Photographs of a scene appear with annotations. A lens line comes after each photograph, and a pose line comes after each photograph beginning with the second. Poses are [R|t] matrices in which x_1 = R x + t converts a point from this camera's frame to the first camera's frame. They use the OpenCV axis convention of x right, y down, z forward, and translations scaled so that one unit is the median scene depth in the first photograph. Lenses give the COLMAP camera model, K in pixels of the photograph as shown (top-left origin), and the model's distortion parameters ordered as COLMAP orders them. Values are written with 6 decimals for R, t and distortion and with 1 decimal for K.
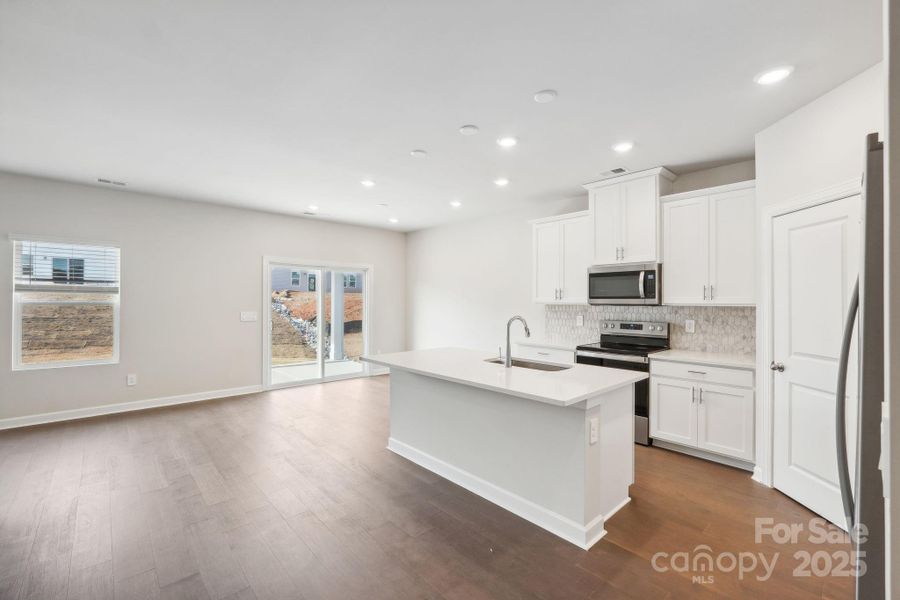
lens RADIAL K [[387.3, 0, 451.4], [0, 387.3, 299.2], [0, 0, 1]] dist [-0.009870, 0.003592]
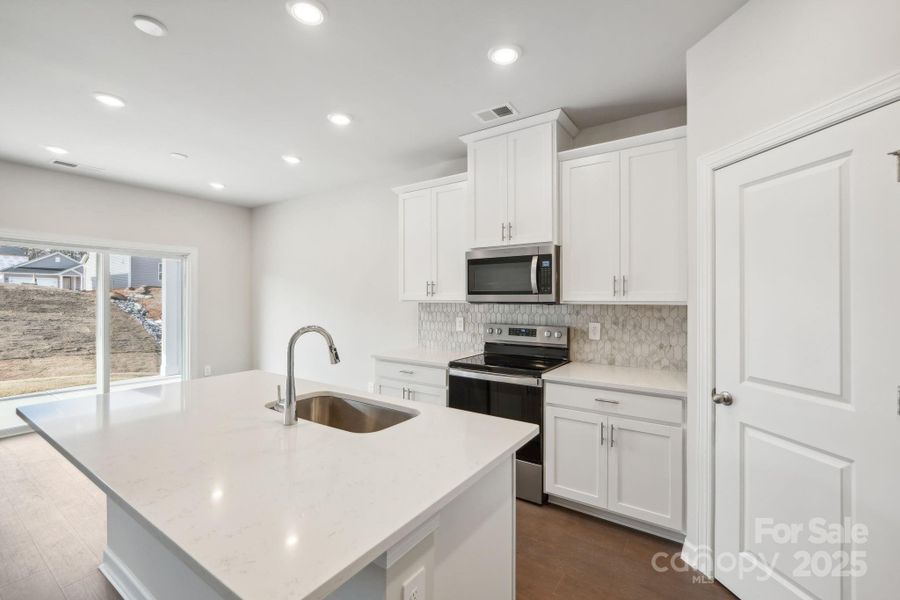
lens RADIAL K [[387.3, 0, 451.2], [0, 387.3, 296.6], [0, 0, 1]] dist [-0.009870, 0.003592]
pose [[0.974826, -0.000134, 0.222968, 0.180139], [0.000200, 1.000000, -0.000273, 0.002996], [-0.222968, 0.000310, 0.974826, 0.330807]]
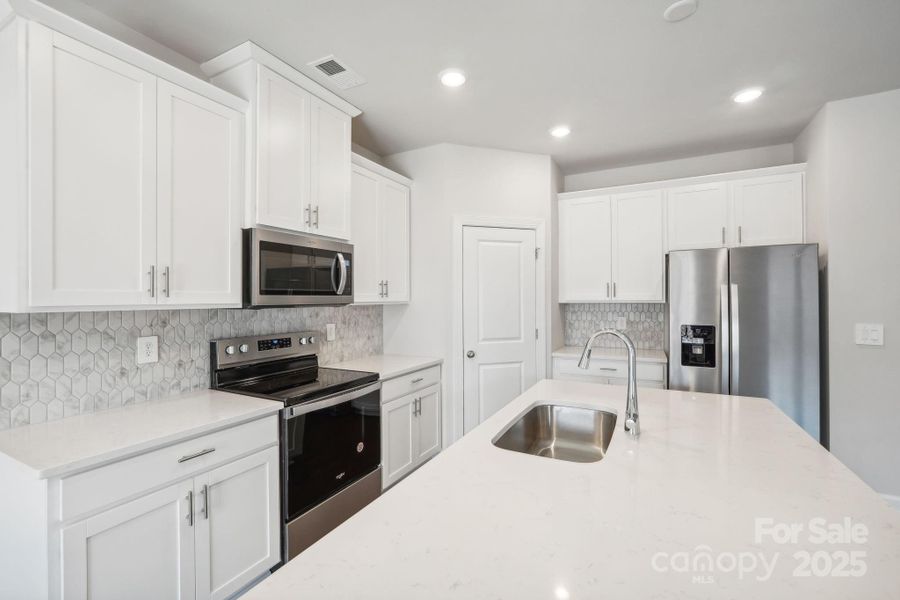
lens RADIAL K [[387.3, 0, 457.4], [0, 387.3, 295.8], [0, 0, 1]] dist [-0.009870, 0.003592]
pose [[-0.338887, 0.006115, 0.940807, -0.181664], [0.001192, 0.999981, -0.006070, 0.003275], [-0.940826, -0.000936, -0.338887, 1.019194]]
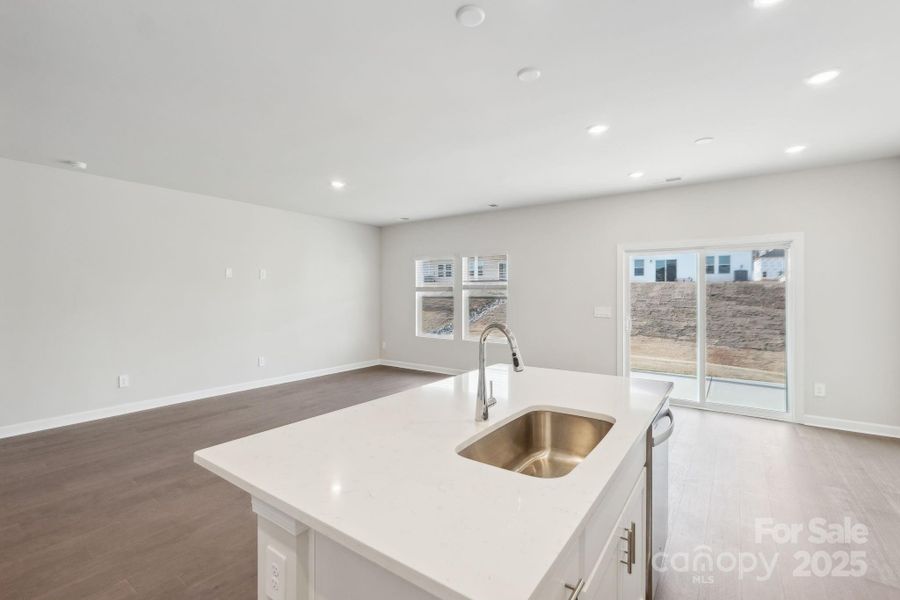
lens RADIAL K [[402.9, 0, 441.3], [0, 402.9, 297.9], [0, 0, 1]] dist [-0.009325, -0.000124]
pose [[0.195171, 0.004452, -0.980759, 0.493959], [0.003902, 0.999978, 0.005316, 0.005202], [0.980761, -0.004865, 0.195149, 0.623702]]
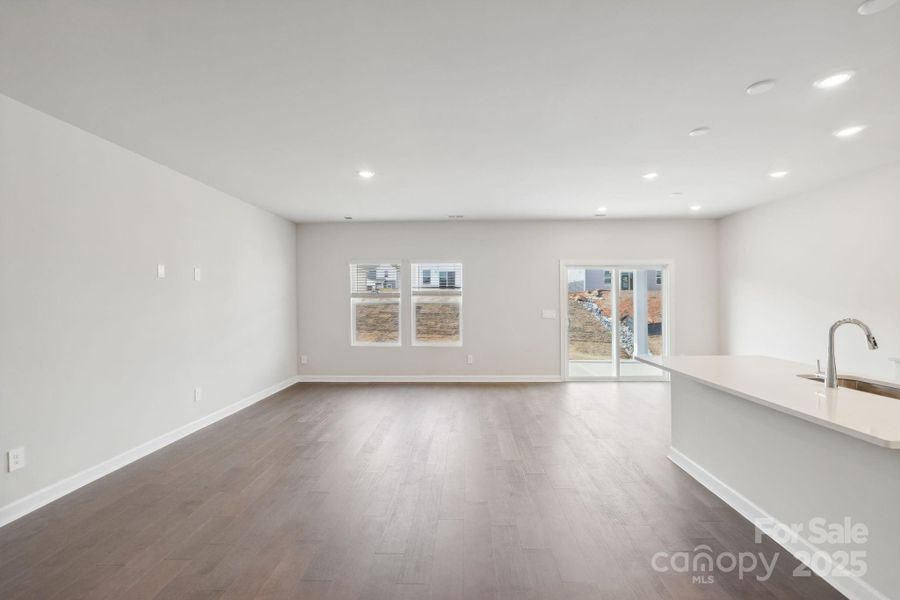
lens RADIAL K [[387.3, 0, 453.9], [0, 387.3, 301.5], [0, 0, 1]] dist [-0.009870, 0.003592]
pose [[0.715730, -0.006221, -0.698349, 0.108016], [0.011951, 0.999923, 0.003342, 0.000302], [0.698275, -0.010738, 0.715749, -0.021321]]
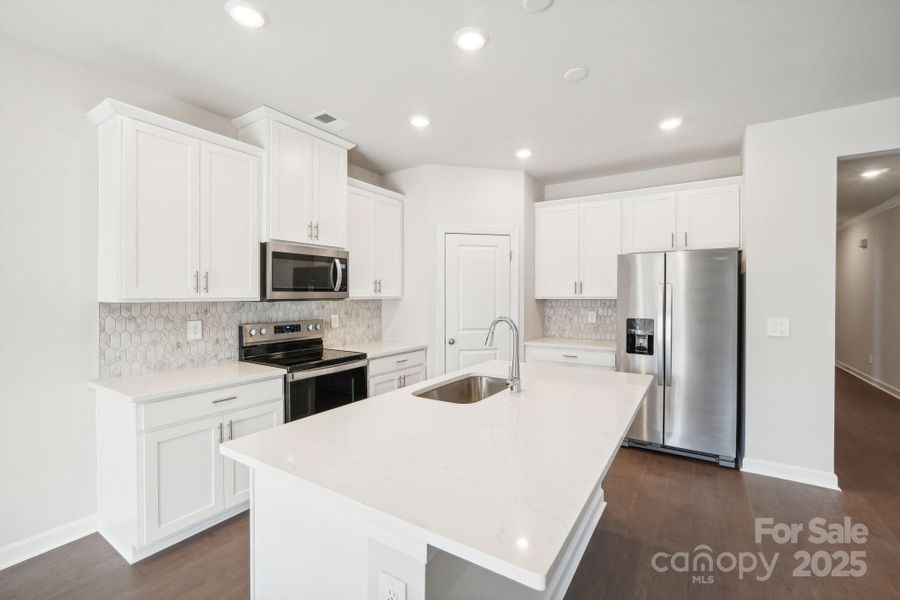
lens RADIAL K [[387.3, 0, 456.4], [0, 387.3, 294.9], [0, 0, 1]] dist [-0.009870, 0.003592]
pose [[-0.252082, -0.003378, 0.967700, -0.367444], [-0.003469, 0.999991, 0.002587, 0.002299], [-0.967700, -0.002705, -0.252091, 0.946951]]
